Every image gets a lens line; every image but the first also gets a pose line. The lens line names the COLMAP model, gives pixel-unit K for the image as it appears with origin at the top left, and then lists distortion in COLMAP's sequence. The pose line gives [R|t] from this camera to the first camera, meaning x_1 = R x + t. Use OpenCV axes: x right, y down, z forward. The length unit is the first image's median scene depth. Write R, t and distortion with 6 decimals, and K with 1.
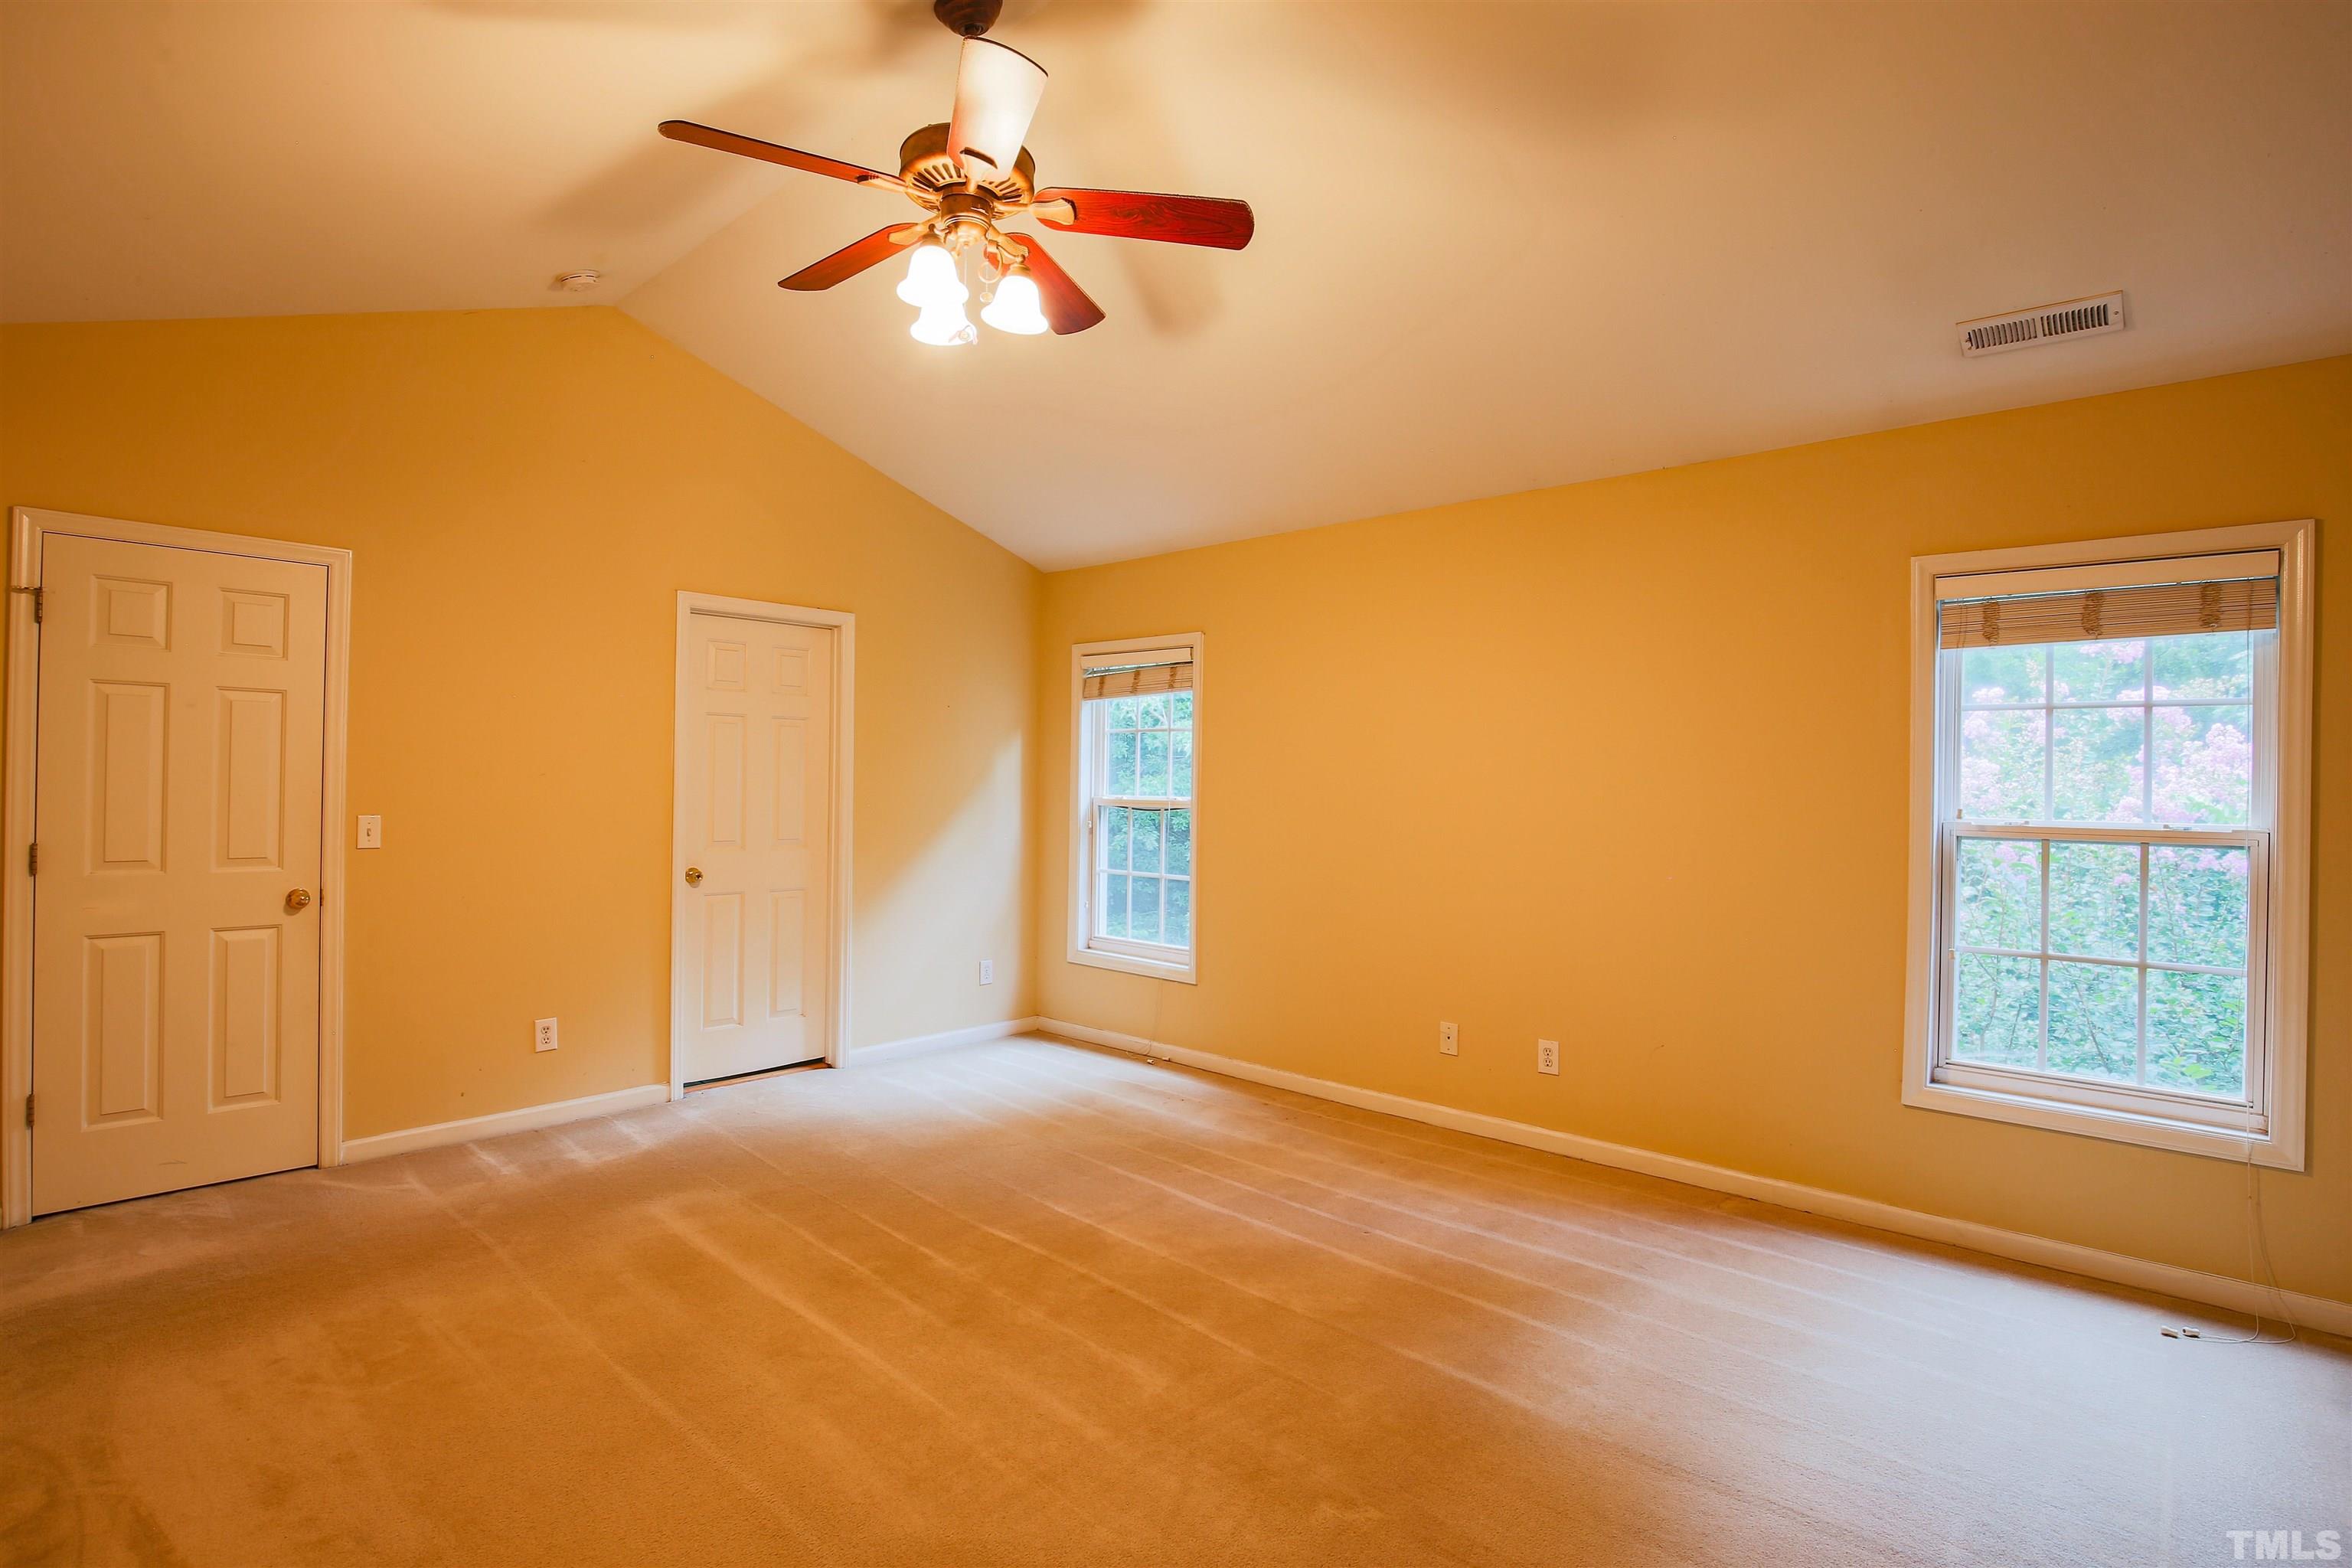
lens RADIAL K [[1144.8, 0, 1176.0], [0, 1144.8, 784.0], [0, 0, 1]] dist [-0.039979, 0.008189]
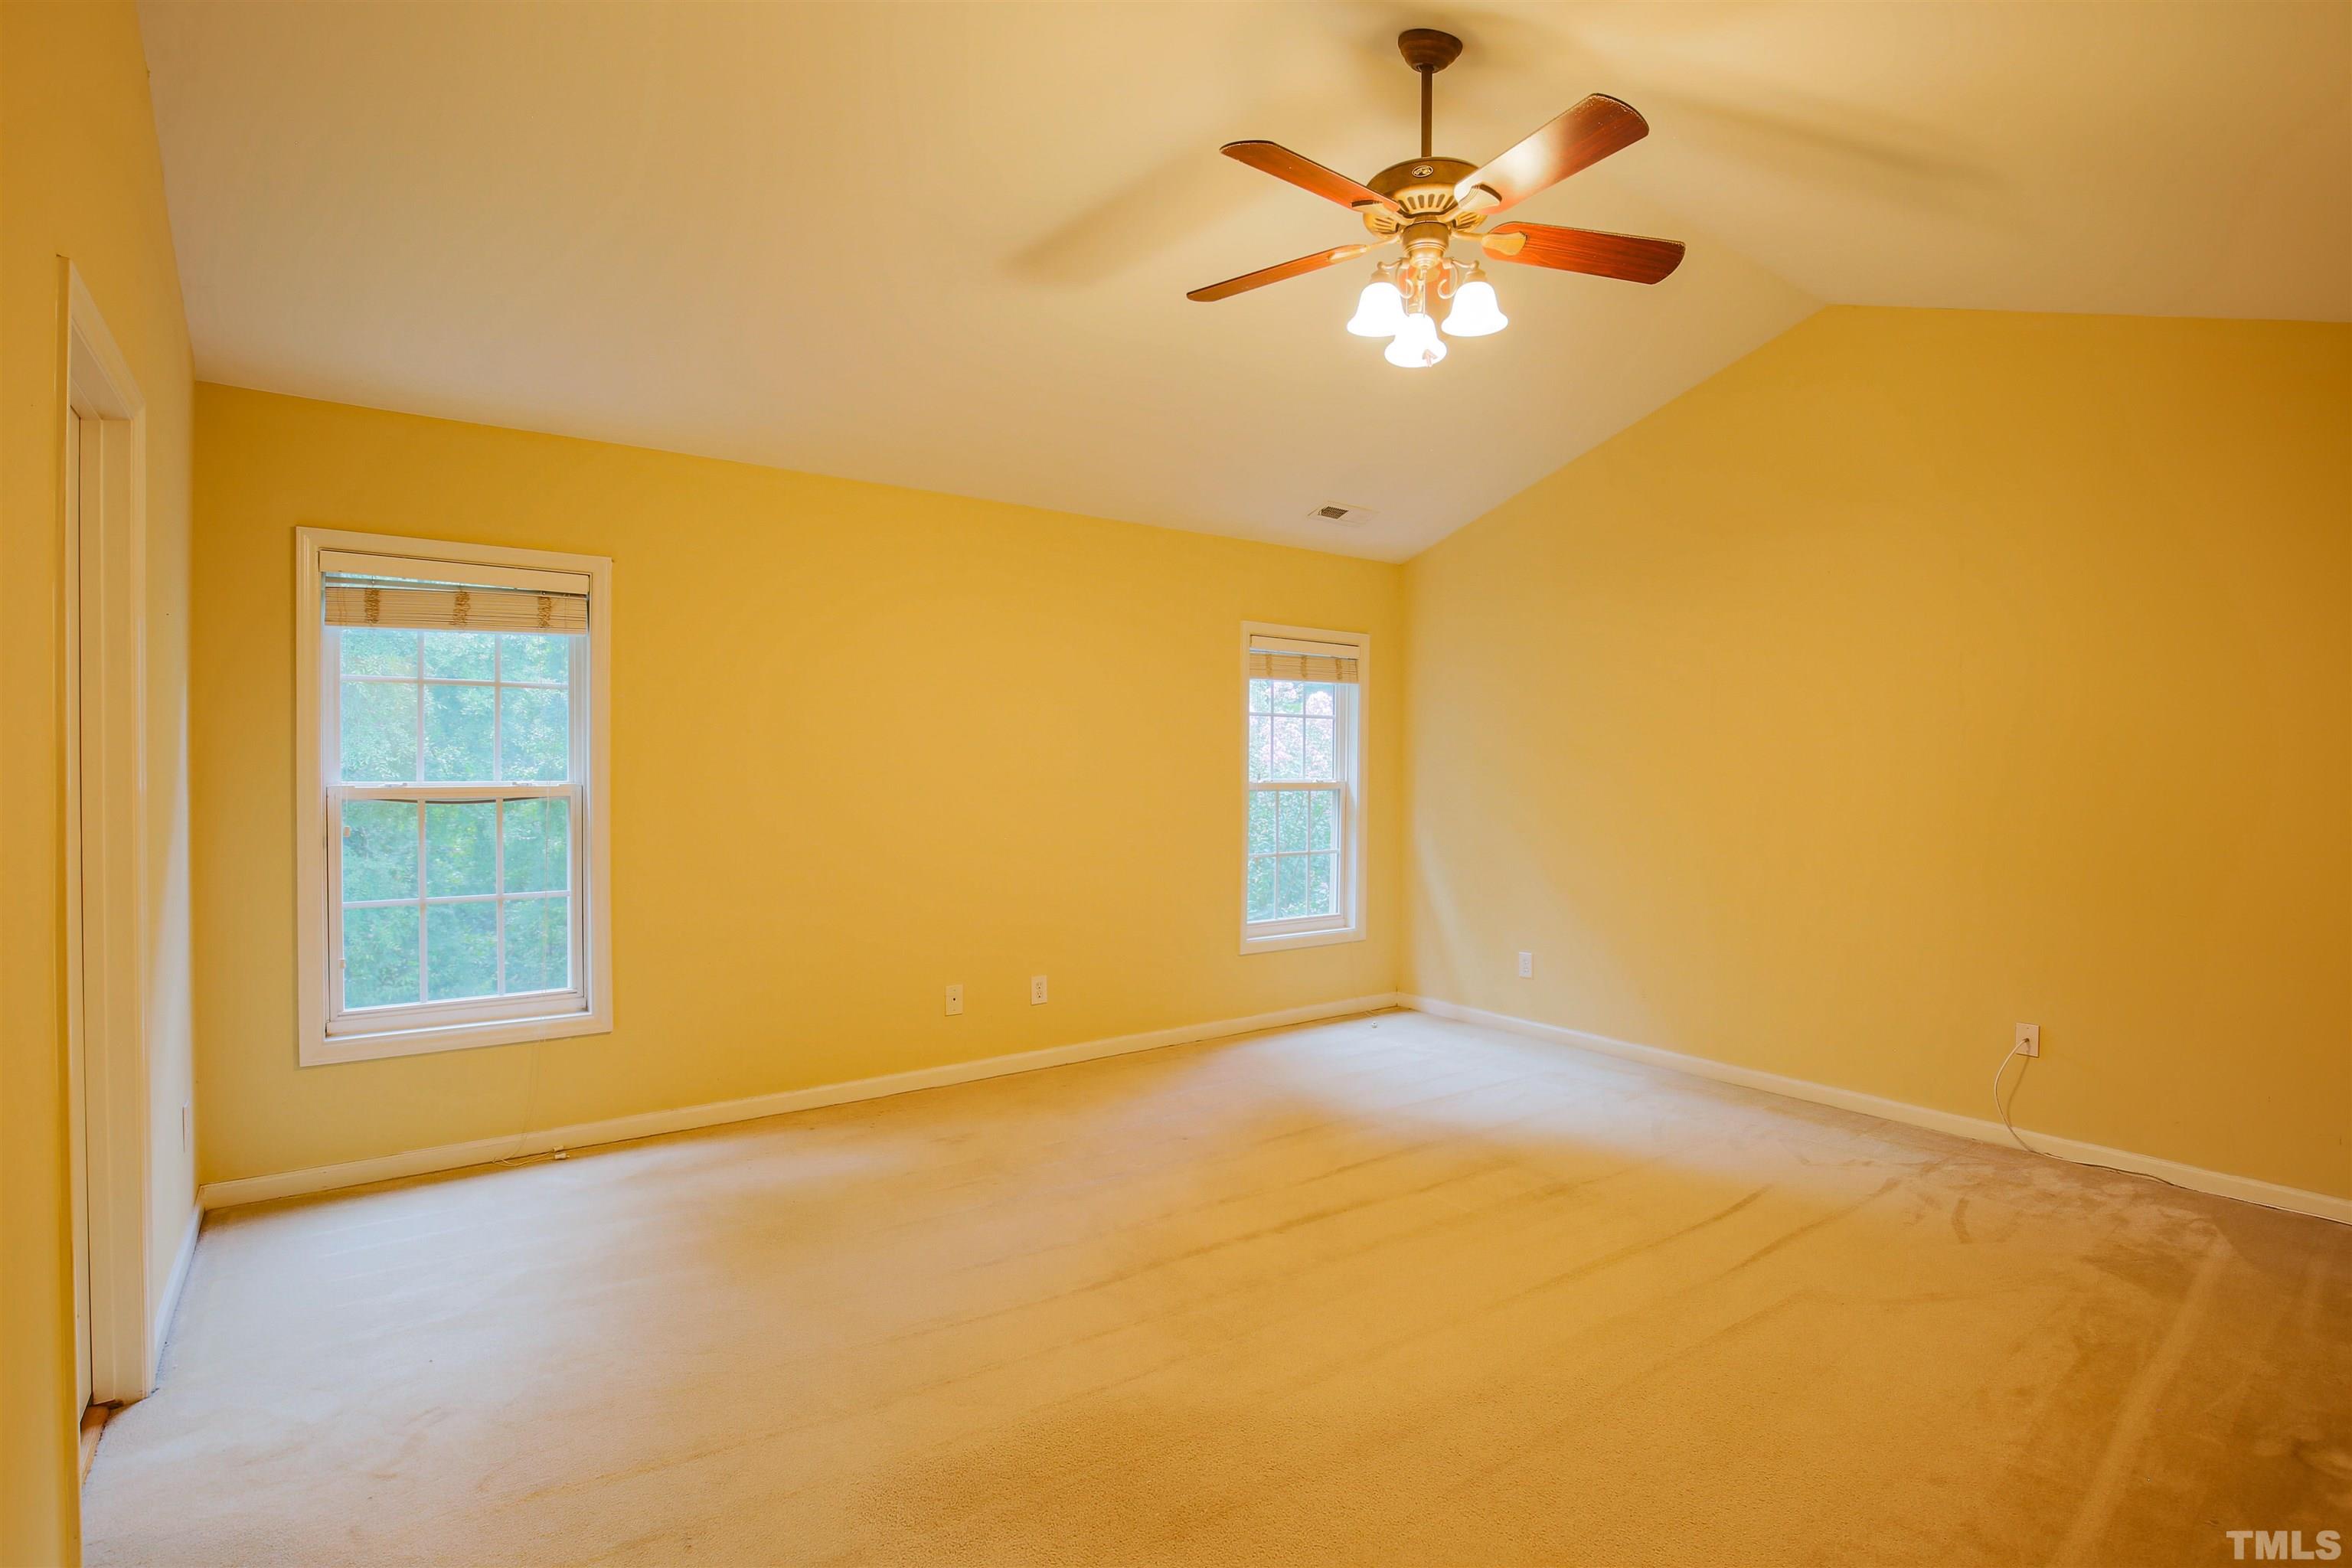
lens RADIAL K [[1118.1, 0, 1176.0], [0, 1118.1, 784.0], [0, 0, 1]] dist [-0.080890, 0.000006]
pose [[0.179671, -0.026985, 0.983357, -0.603916], [0.002689, 0.999633, 0.026940, -0.003892], [-0.983723, -0.002196, 0.179677, 0.504342]]
